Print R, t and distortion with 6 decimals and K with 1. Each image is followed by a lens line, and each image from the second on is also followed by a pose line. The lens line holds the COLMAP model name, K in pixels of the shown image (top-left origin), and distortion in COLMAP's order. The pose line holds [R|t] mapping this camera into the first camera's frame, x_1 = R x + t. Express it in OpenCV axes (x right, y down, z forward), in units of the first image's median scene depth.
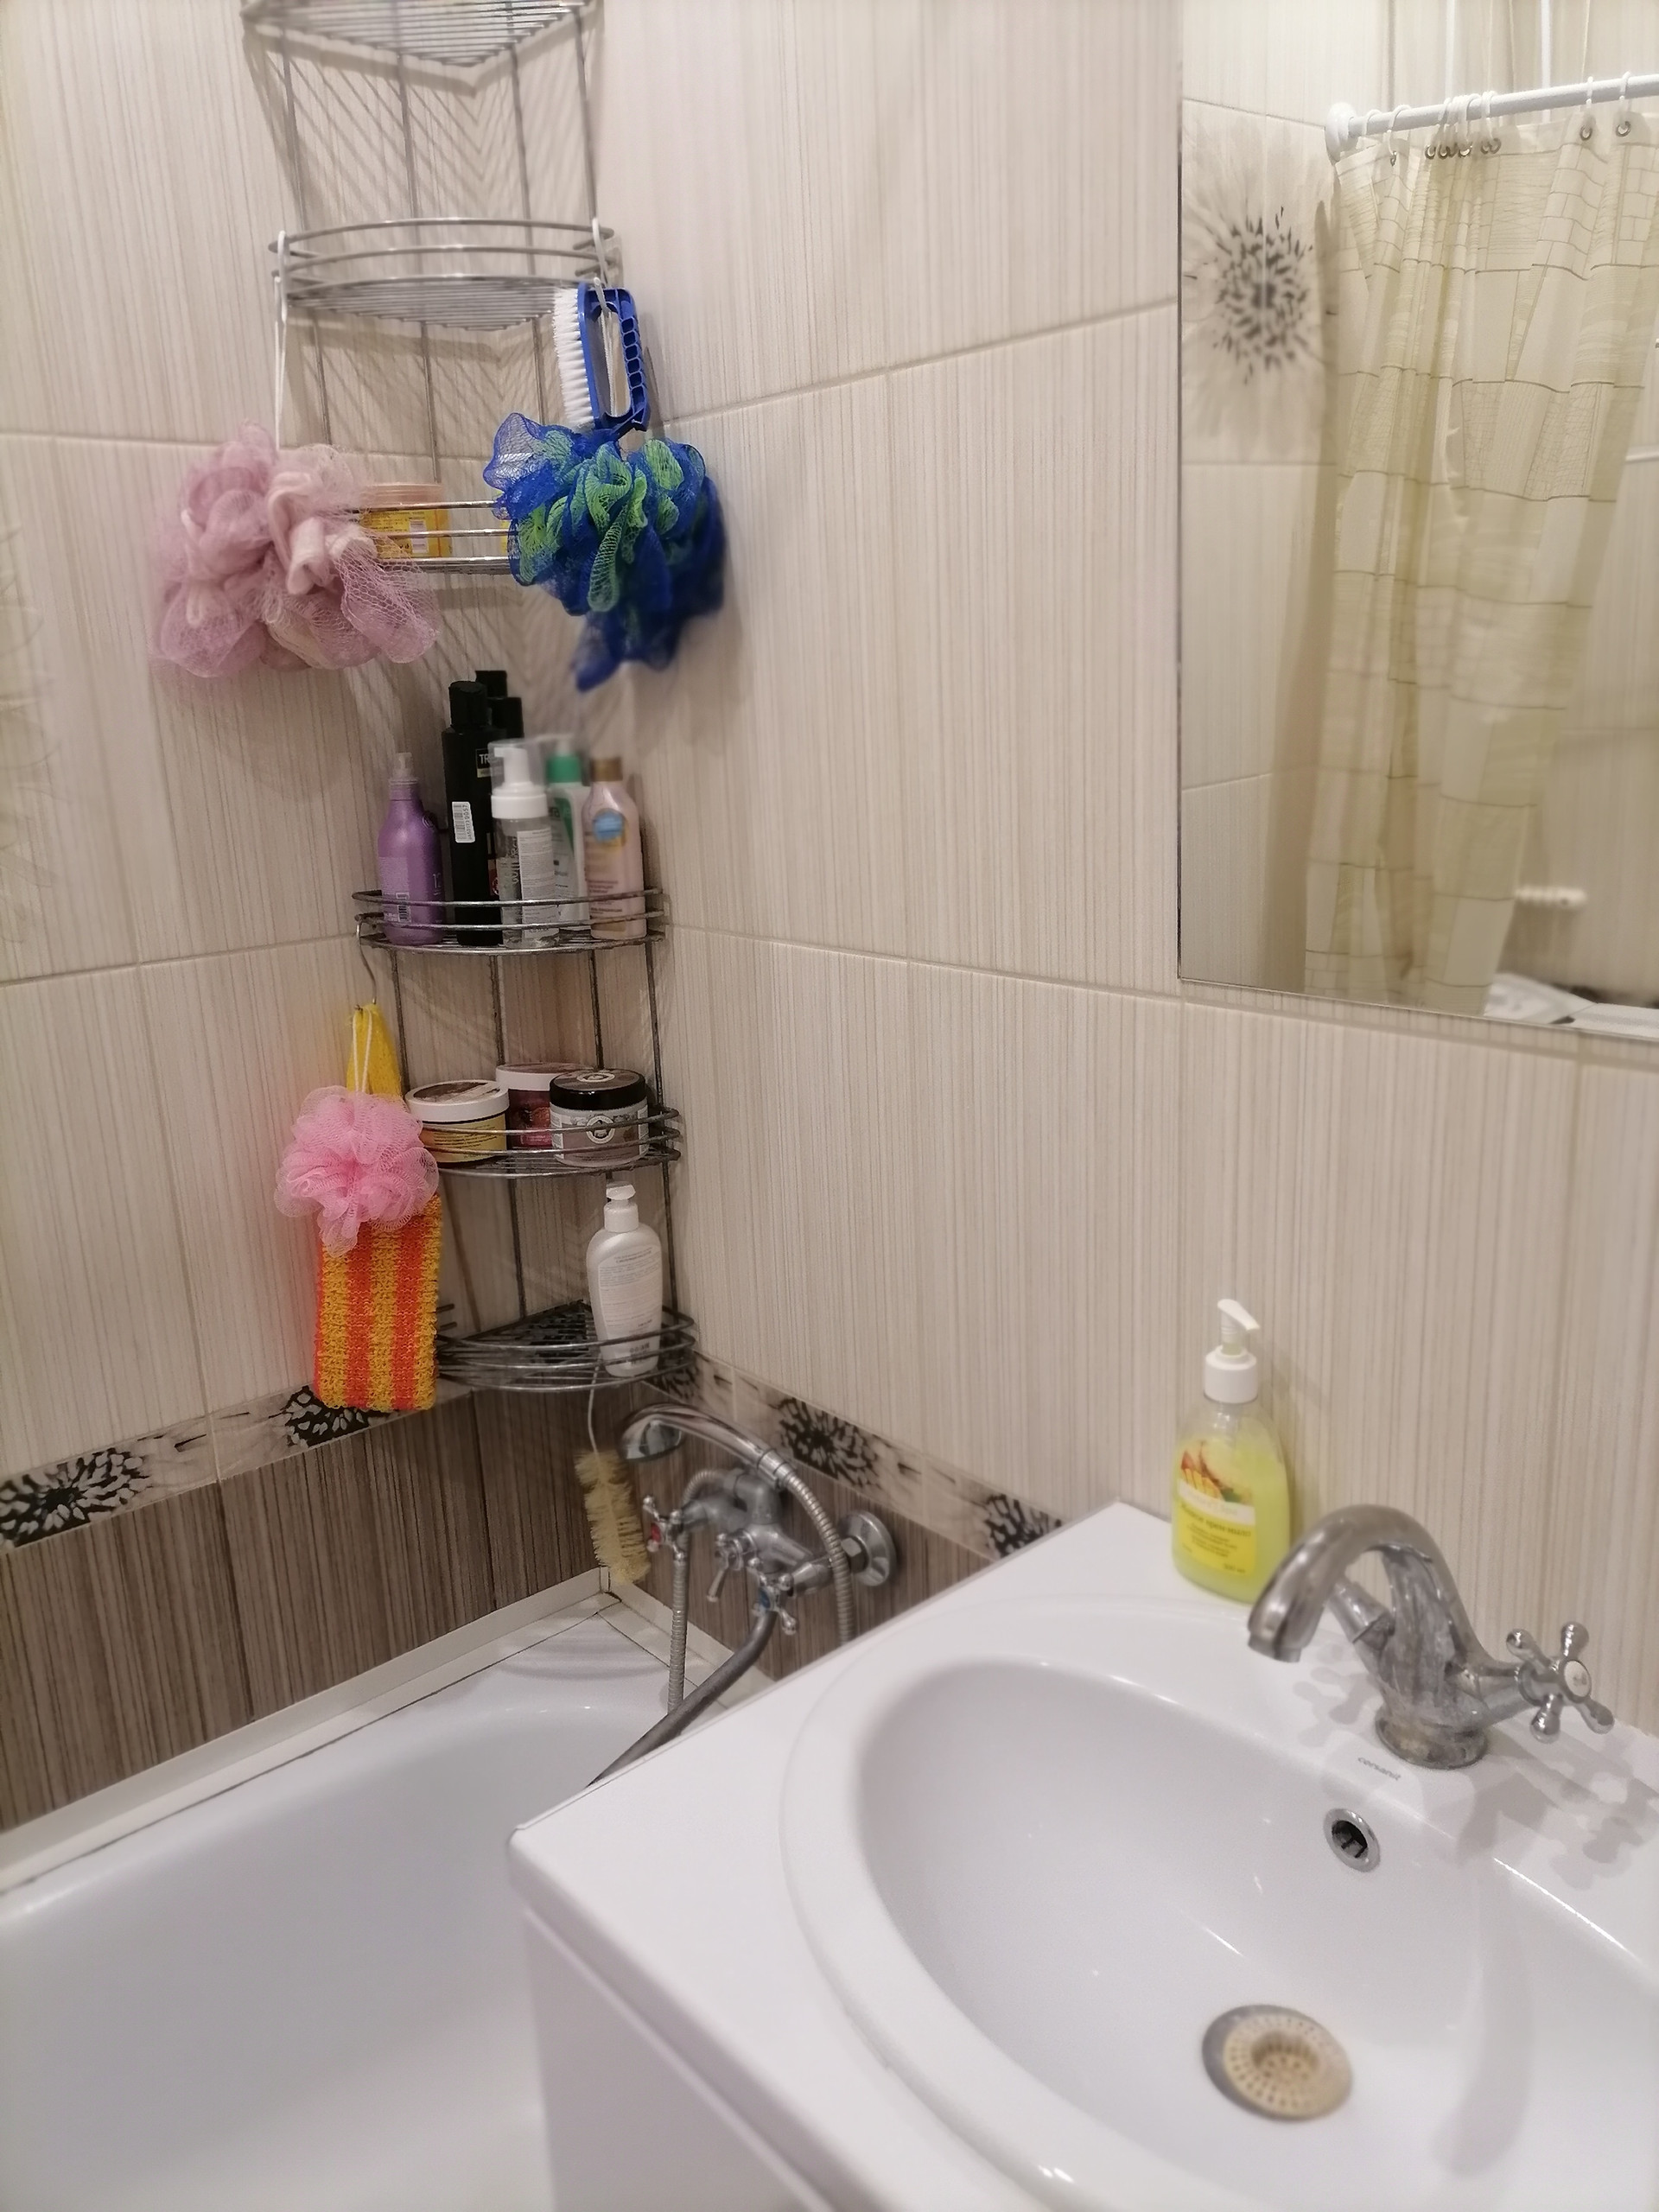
lens RADIAL K [[1659.4, 0, 838.5], [0, 1659.4, 1102.6], [0, 0, 1]] dist [0.035697, -0.011923]
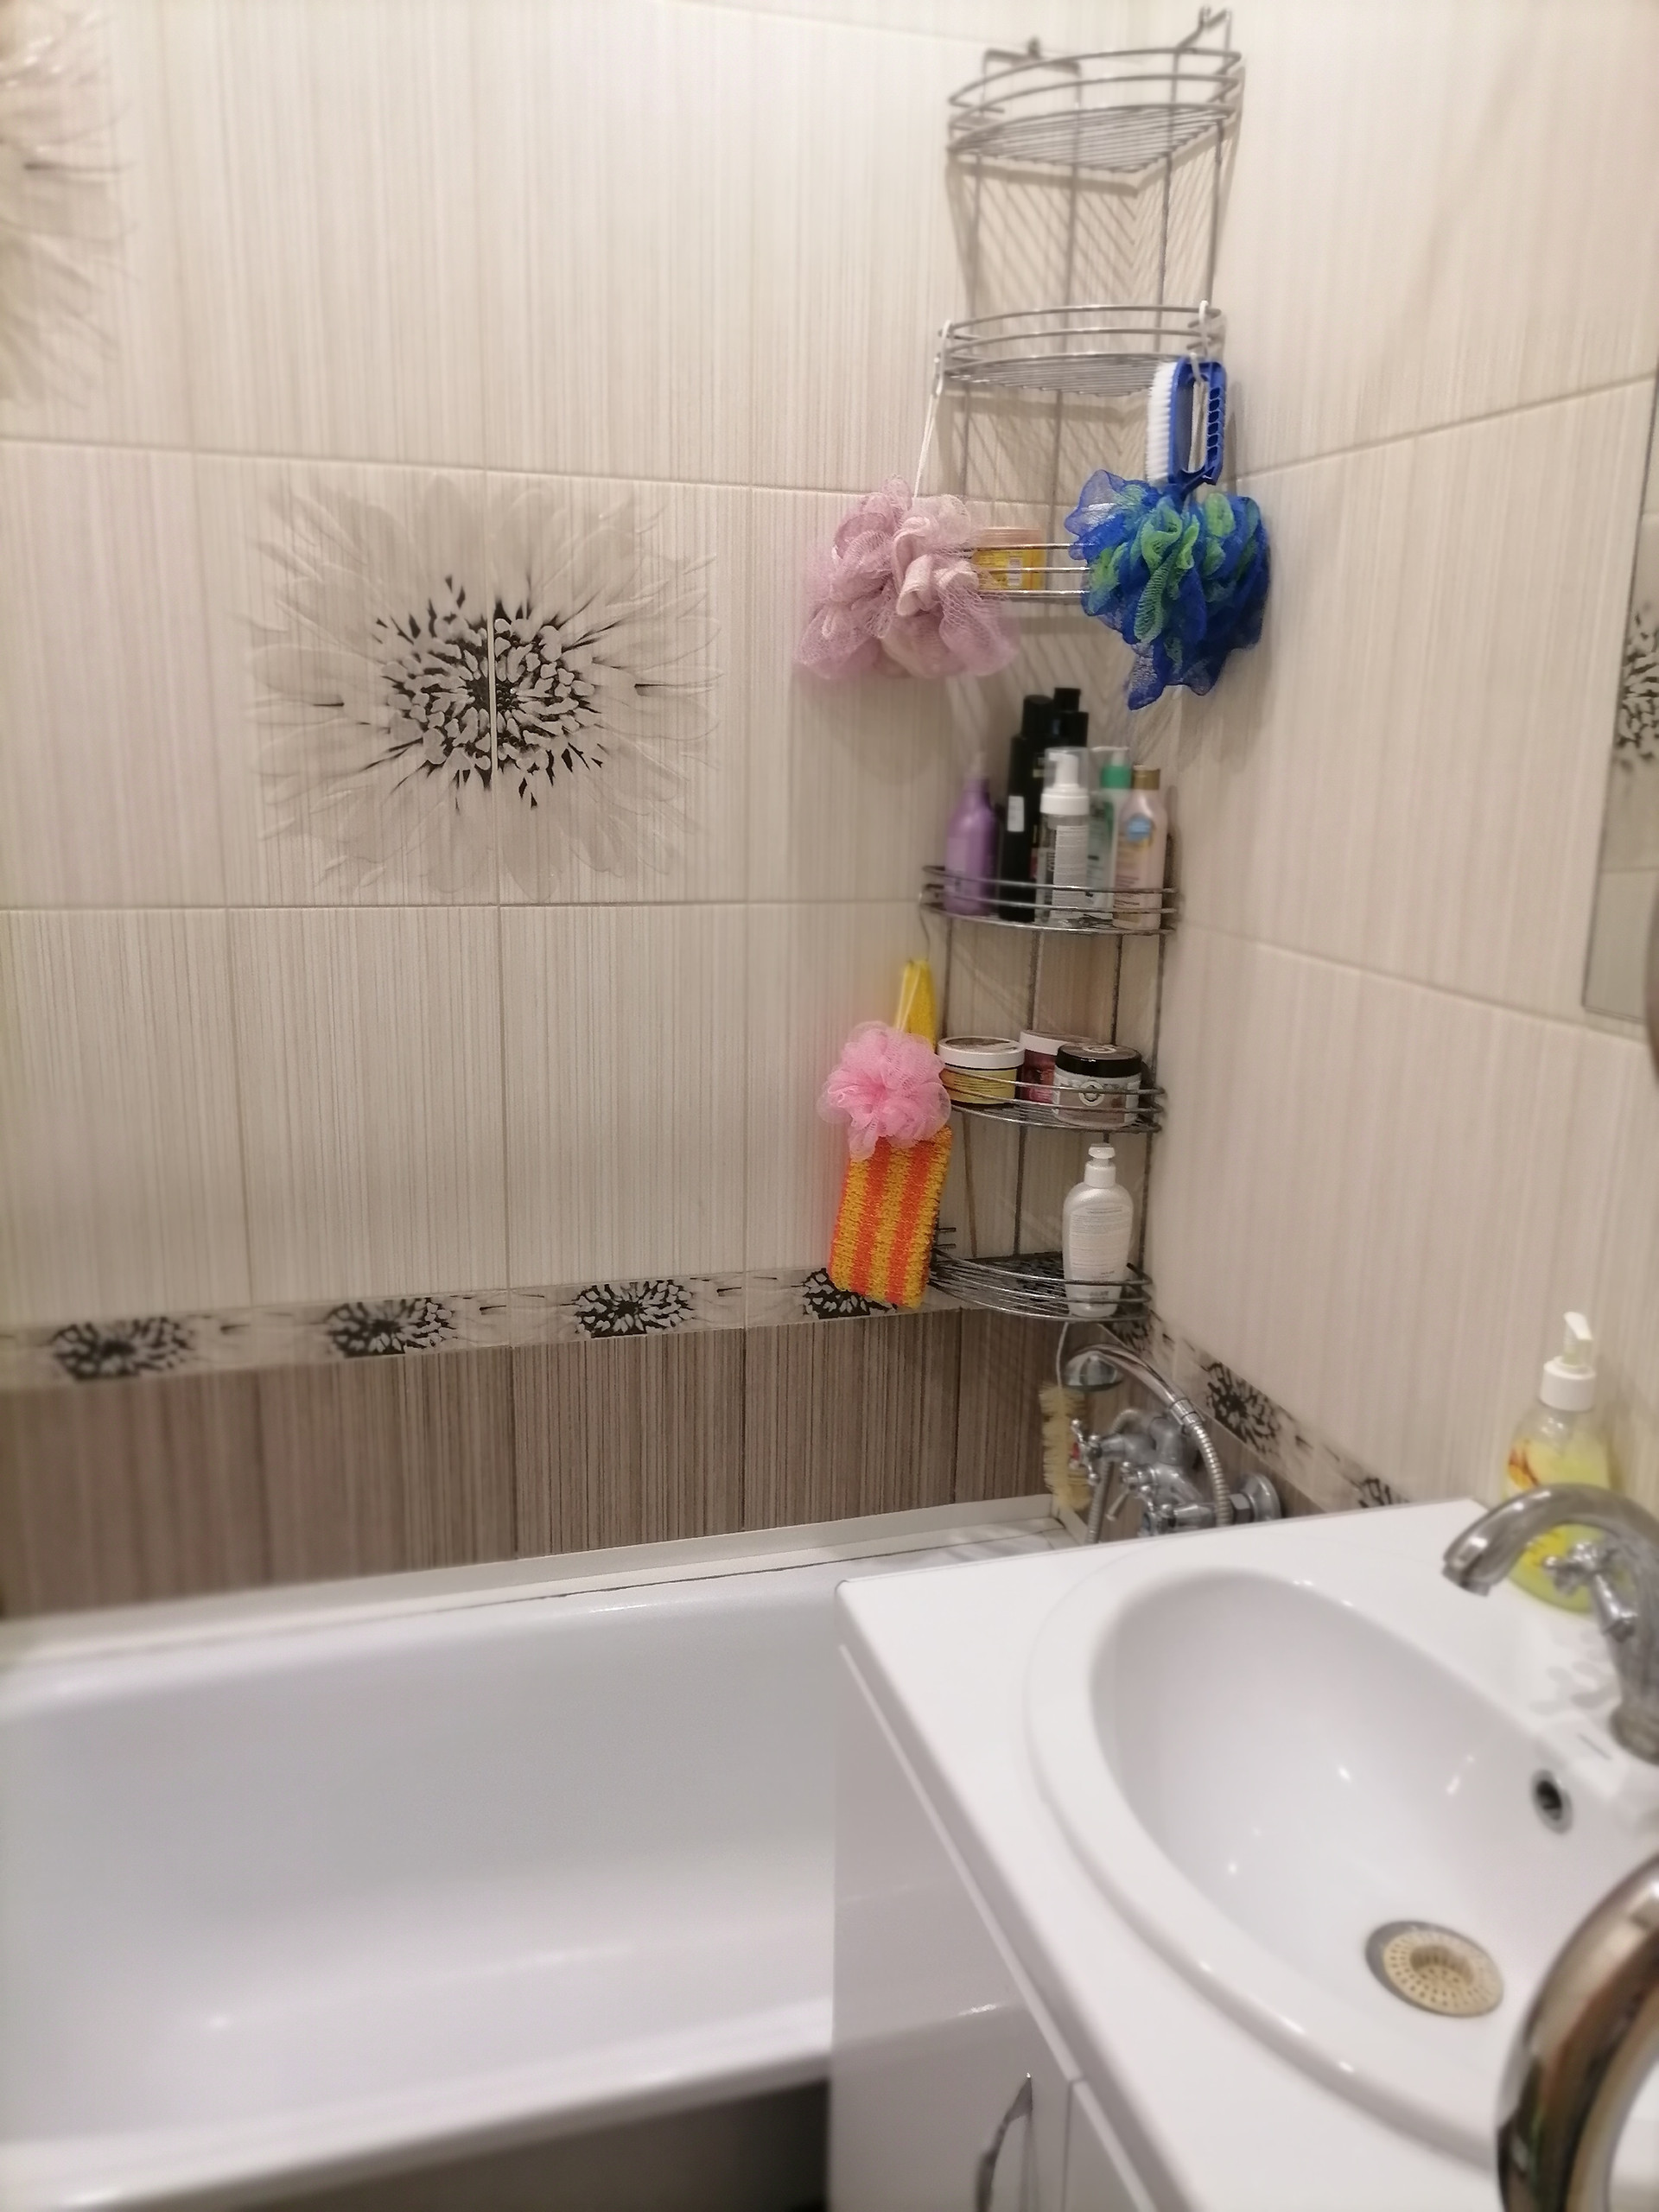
lens RADIAL K [[1659.4, 0, 841.3], [0, 1659.4, 1092.9], [0, 0, 1]] dist [0.035697, -0.011923]
pose [[0.909907, 0.153709, -0.385283, 0.147223], [-0.162437, 0.986668, 0.010010, 0.034454], [0.381685, 0.053476, 0.922744, -0.118404]]
